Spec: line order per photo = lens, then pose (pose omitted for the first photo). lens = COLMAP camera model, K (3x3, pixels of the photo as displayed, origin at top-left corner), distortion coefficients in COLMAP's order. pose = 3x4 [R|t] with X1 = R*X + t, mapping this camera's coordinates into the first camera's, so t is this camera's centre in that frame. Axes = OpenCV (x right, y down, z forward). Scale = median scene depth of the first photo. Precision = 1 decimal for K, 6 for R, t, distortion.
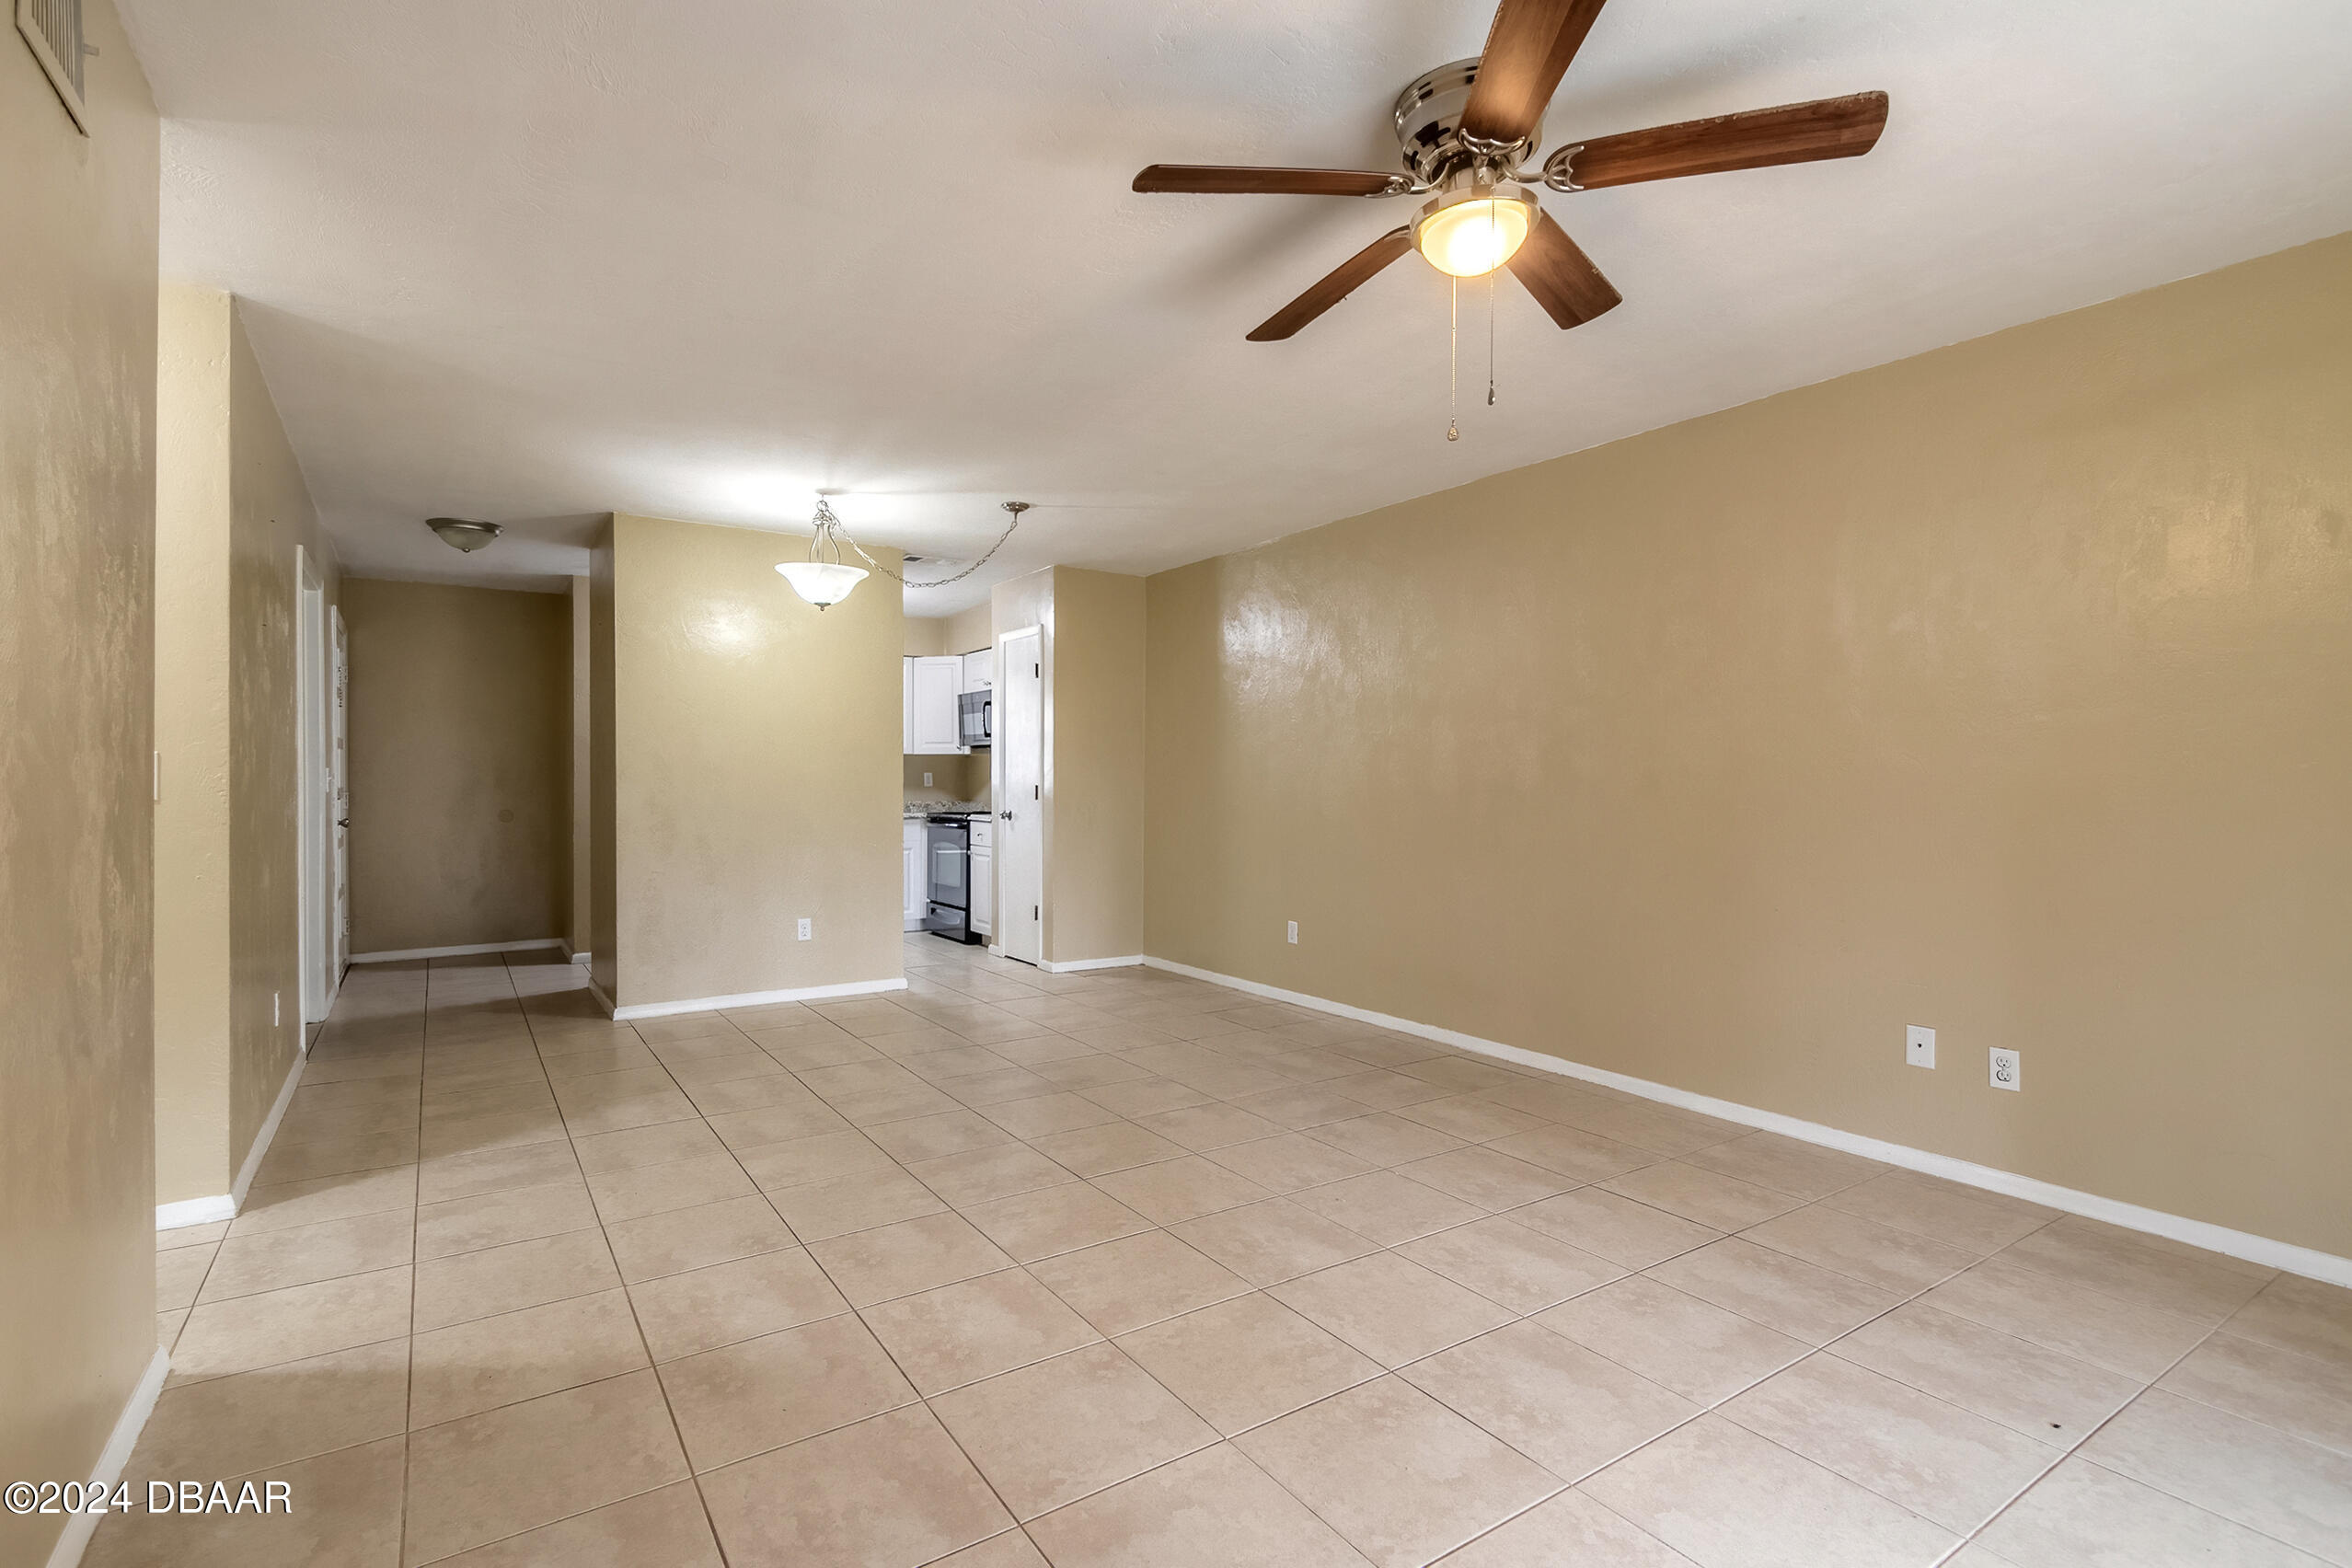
lens RADIAL K [[1102.8, 0, 1176.0], [0, 1102.8, 784.0], [0, 0, 1]] dist [0.007956, -0.000125]
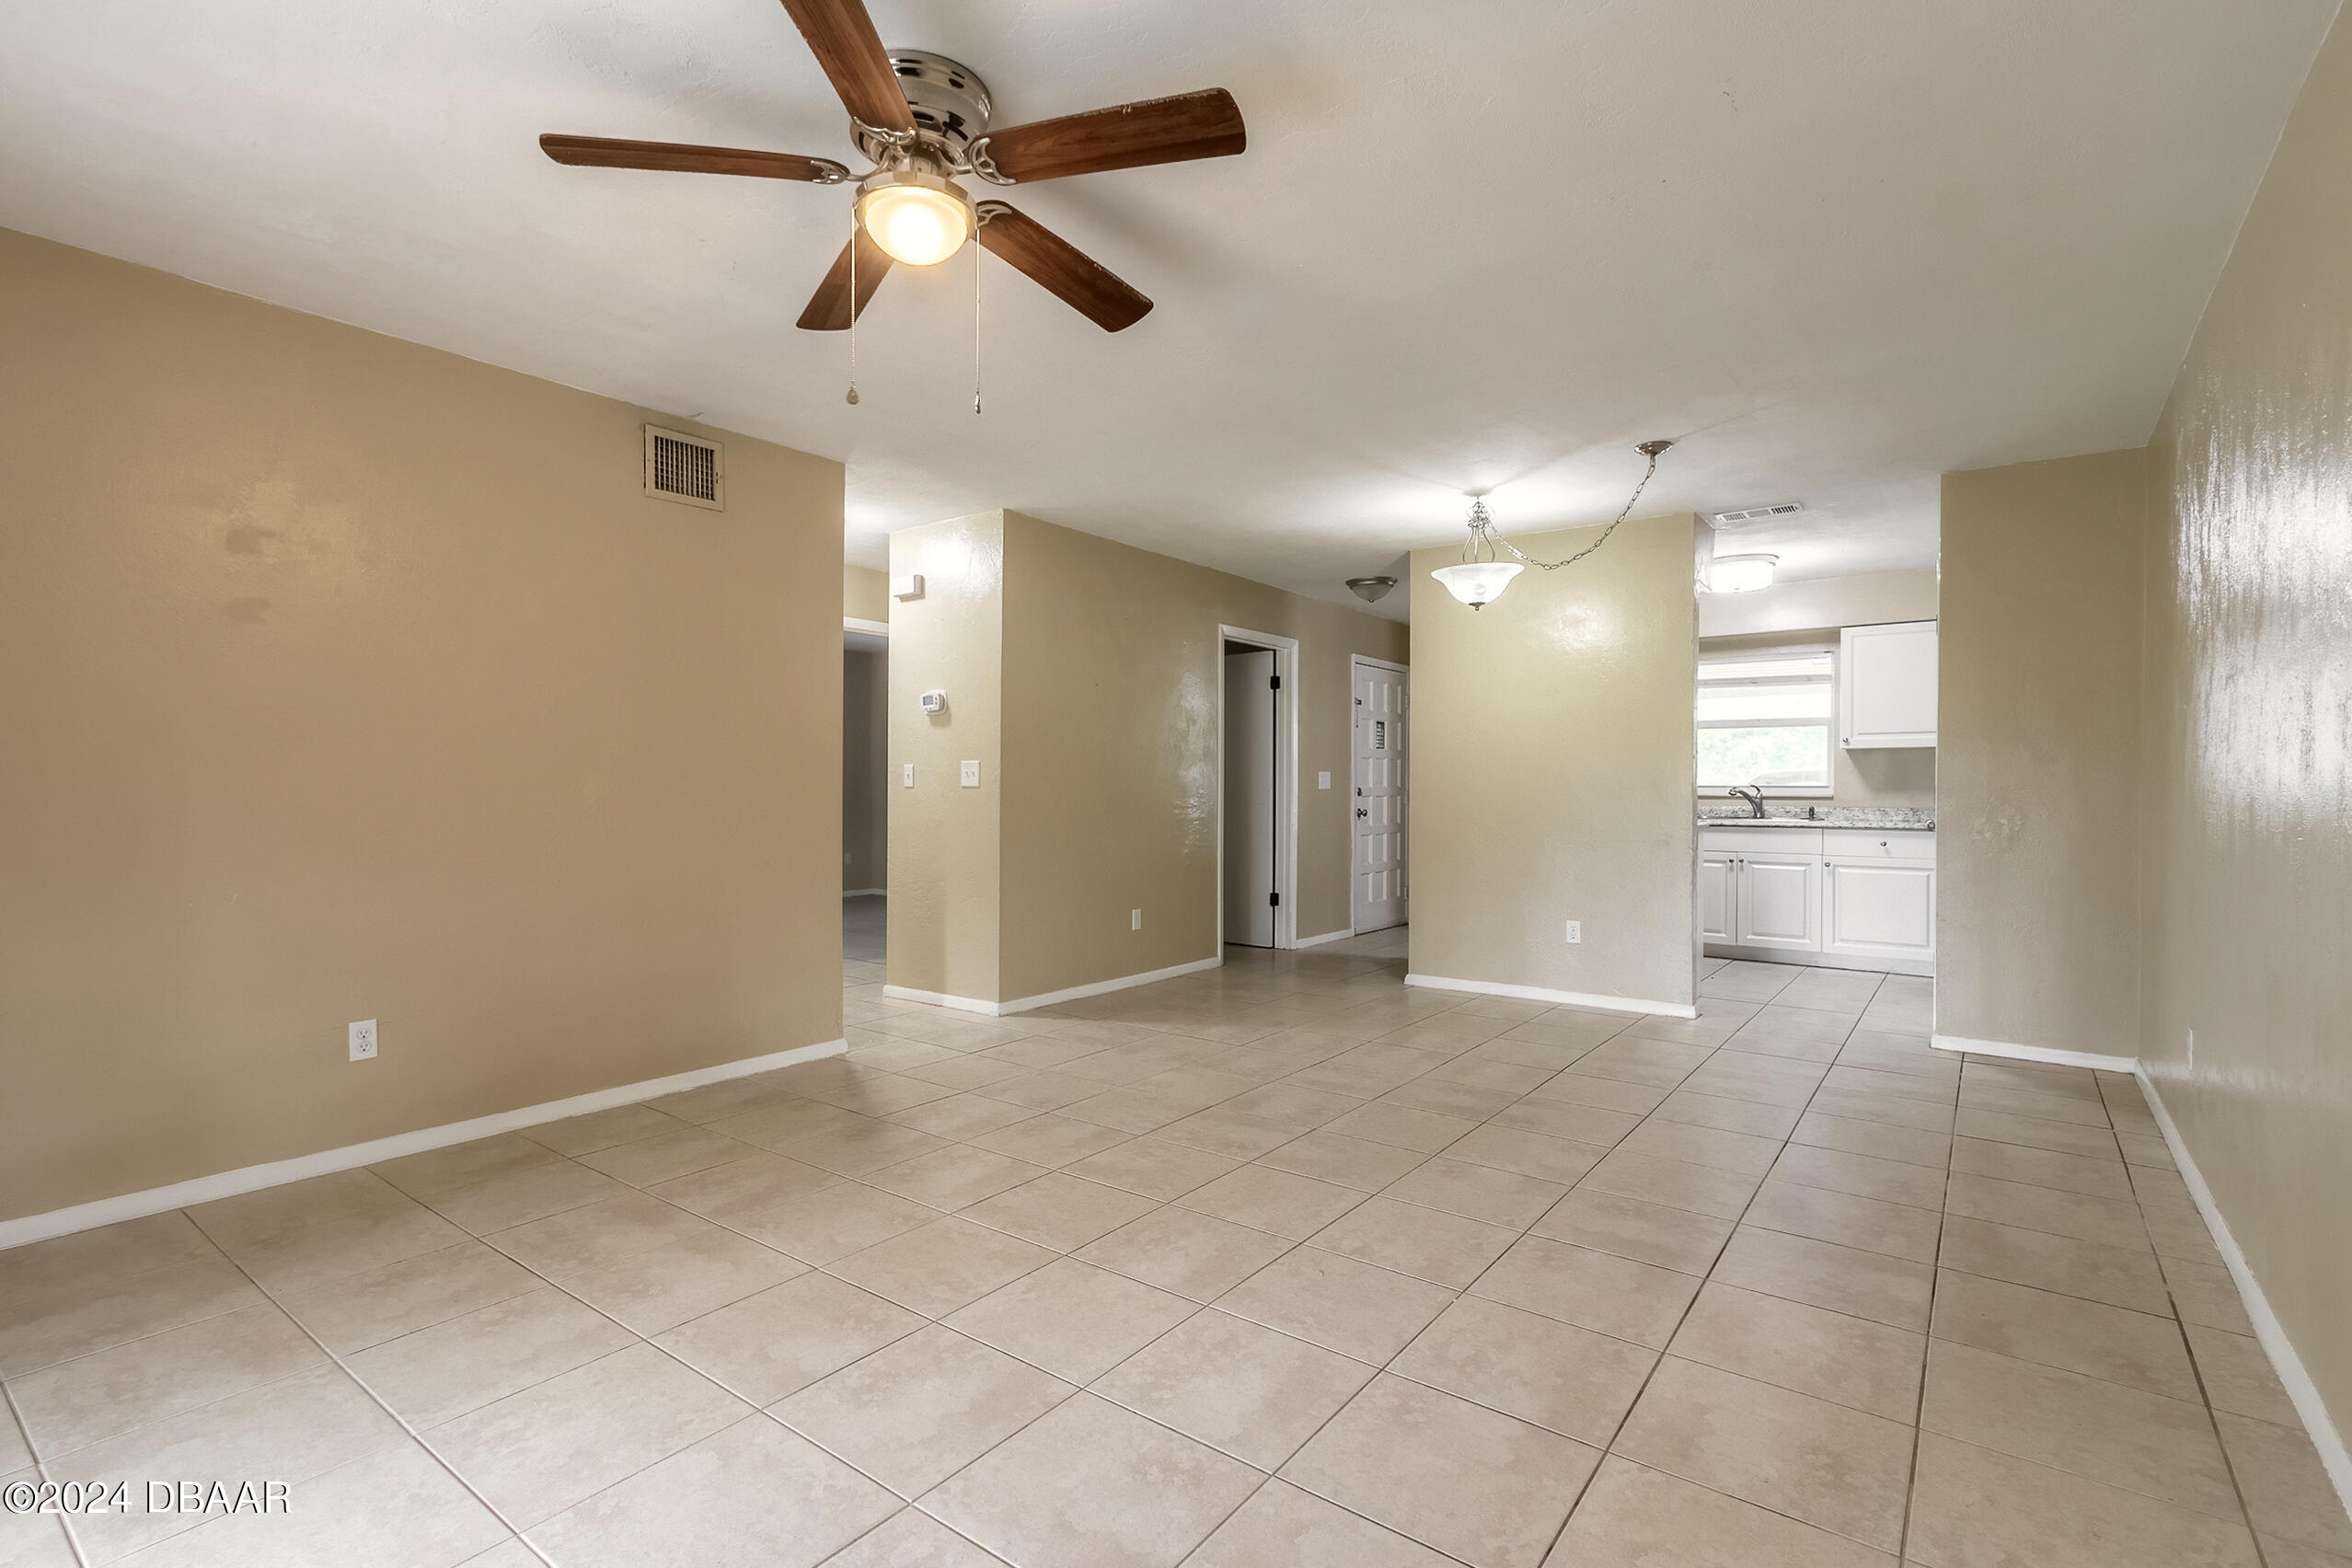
lens RADIAL K [[1096.5, 0, 1103.7], [0, 1096.5, 792.4], [0, 0, 1]] dist [0.011118, 0.000170]
pose [[0.302957, 0.005441, -0.952989, 0.921992], [-0.006068, 0.999974, 0.003780, 0.014061], [0.952985, 0.004637, 0.302983, 0.616067]]
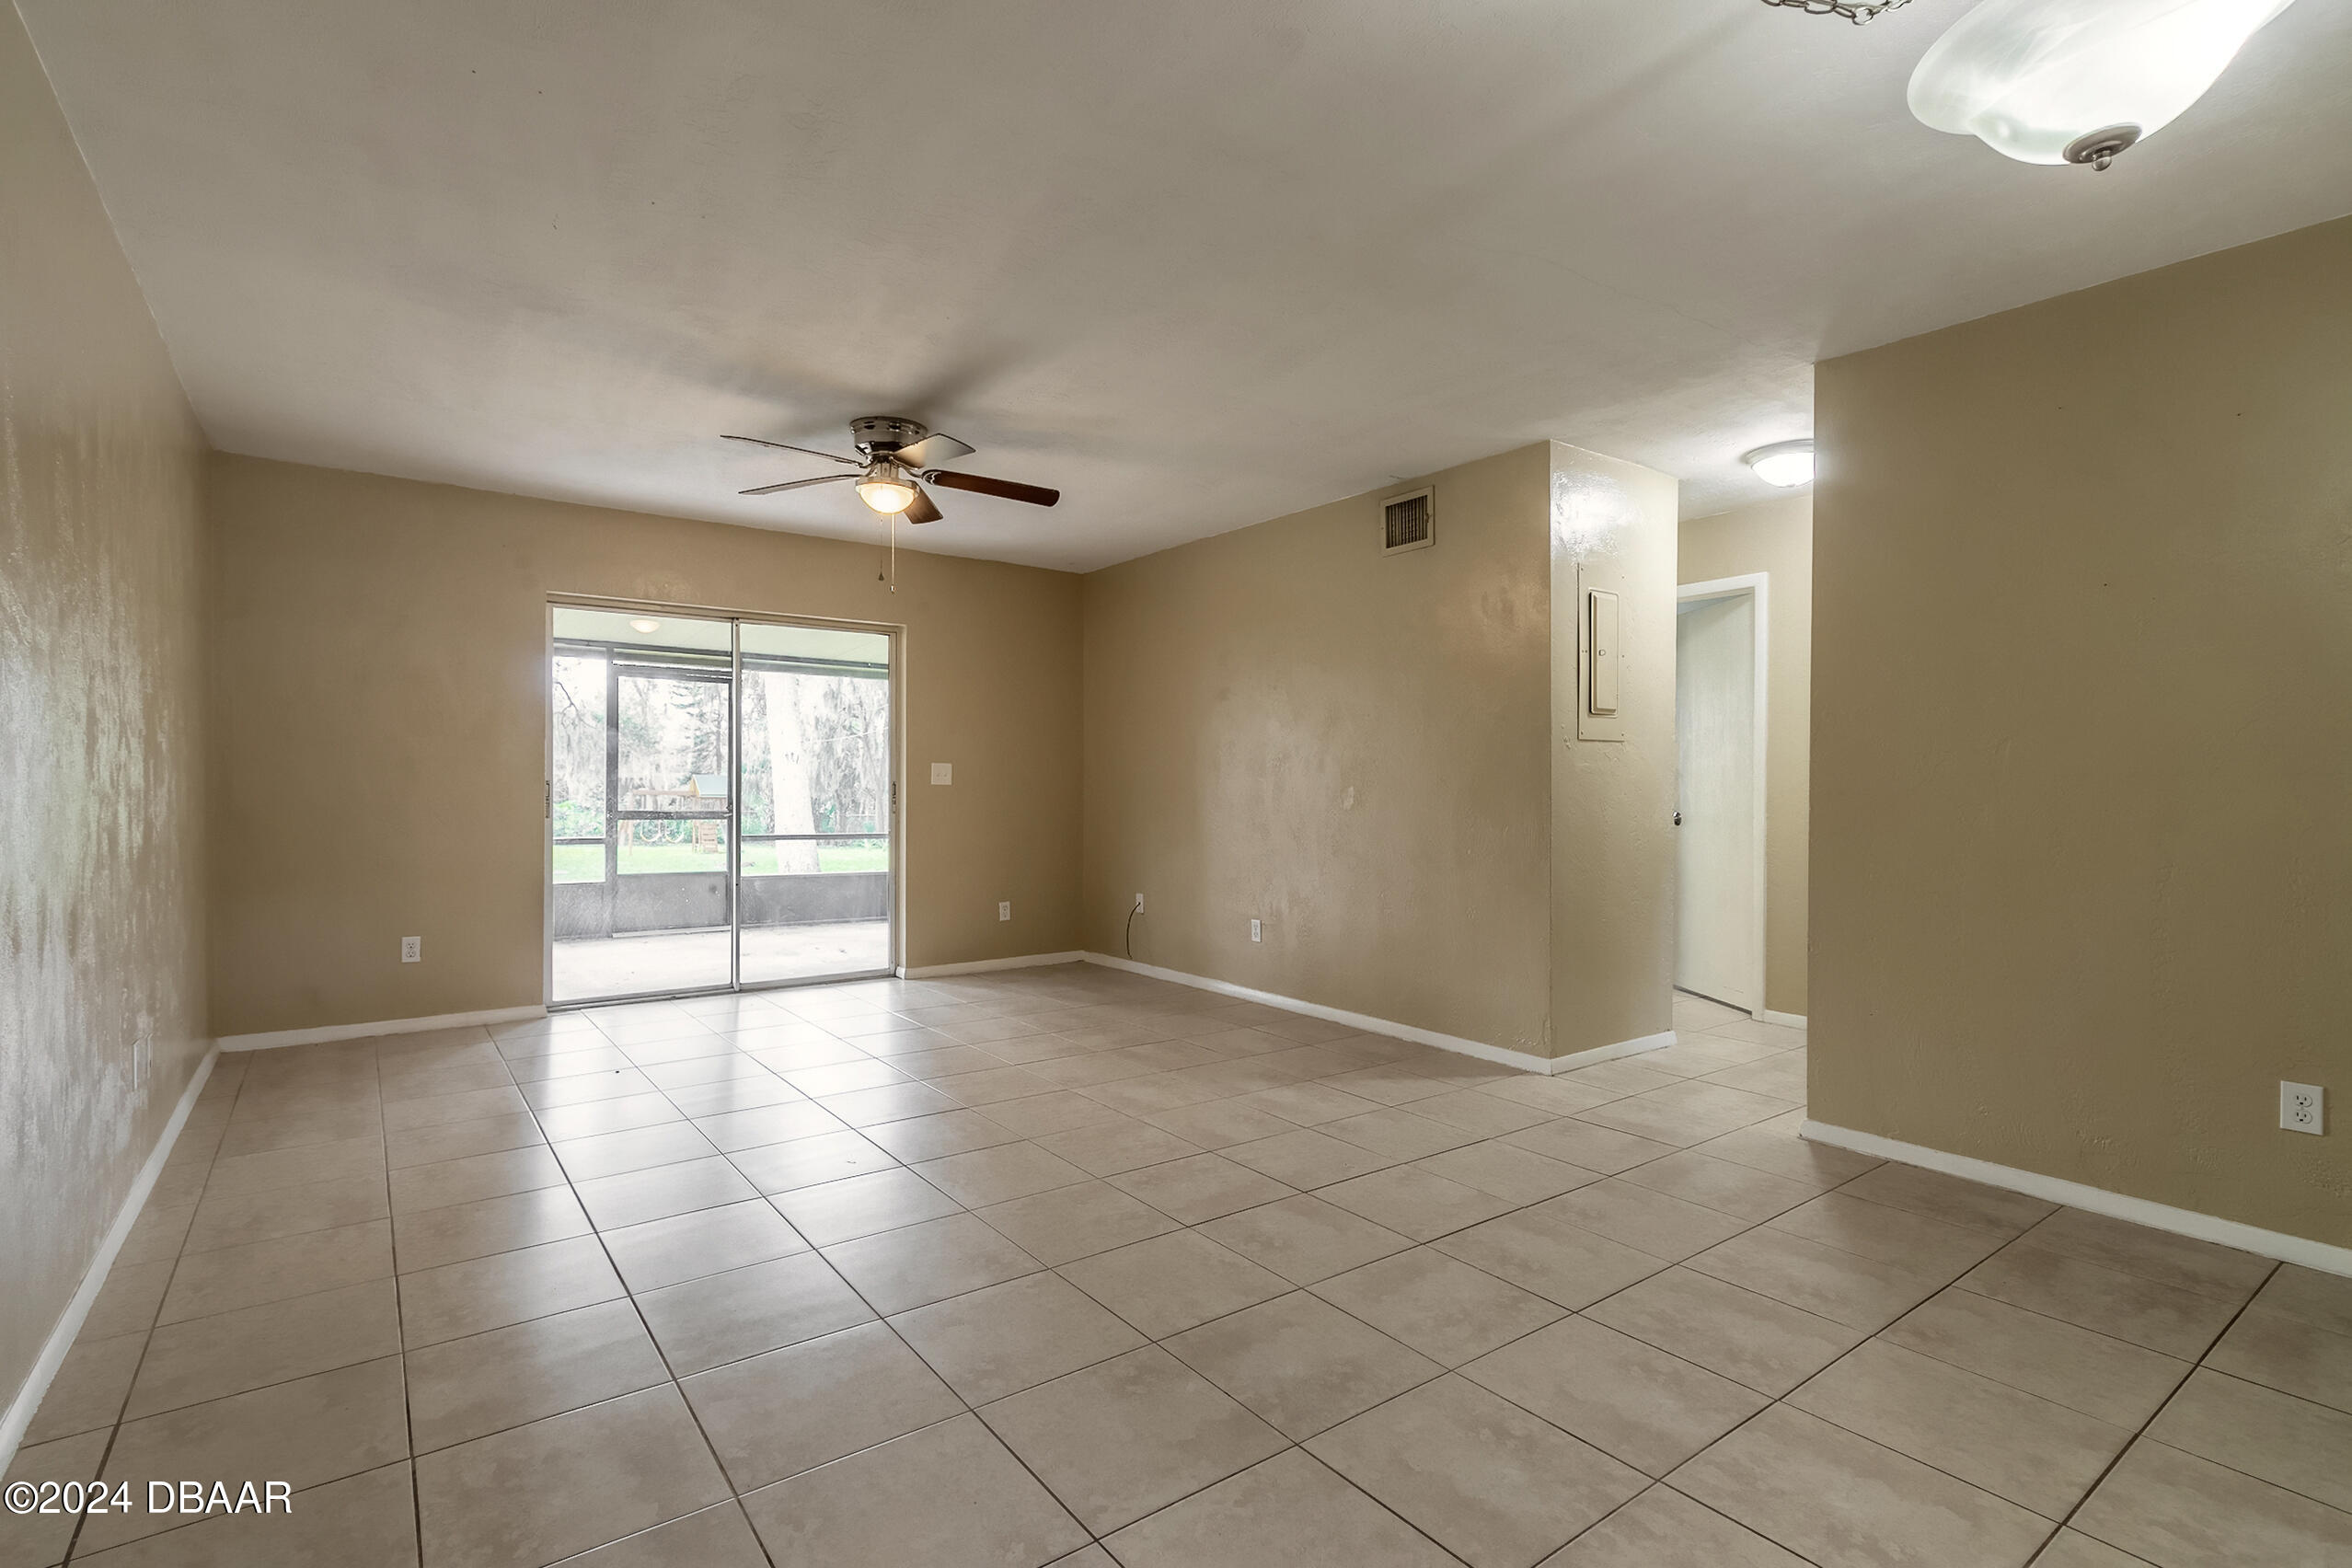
lens RADIAL K [[1102.8, 0, 1176.0], [0, 1102.8, 784.0], [0, 0, 1]] dist [0.007956, -0.000125]
pose [[-0.998821, -0.006751, -0.048075, -0.113431], [-0.006925, 0.999970, 0.003460, 0.008928], [0.048050, 0.003789, -0.998838, 2.158425]]
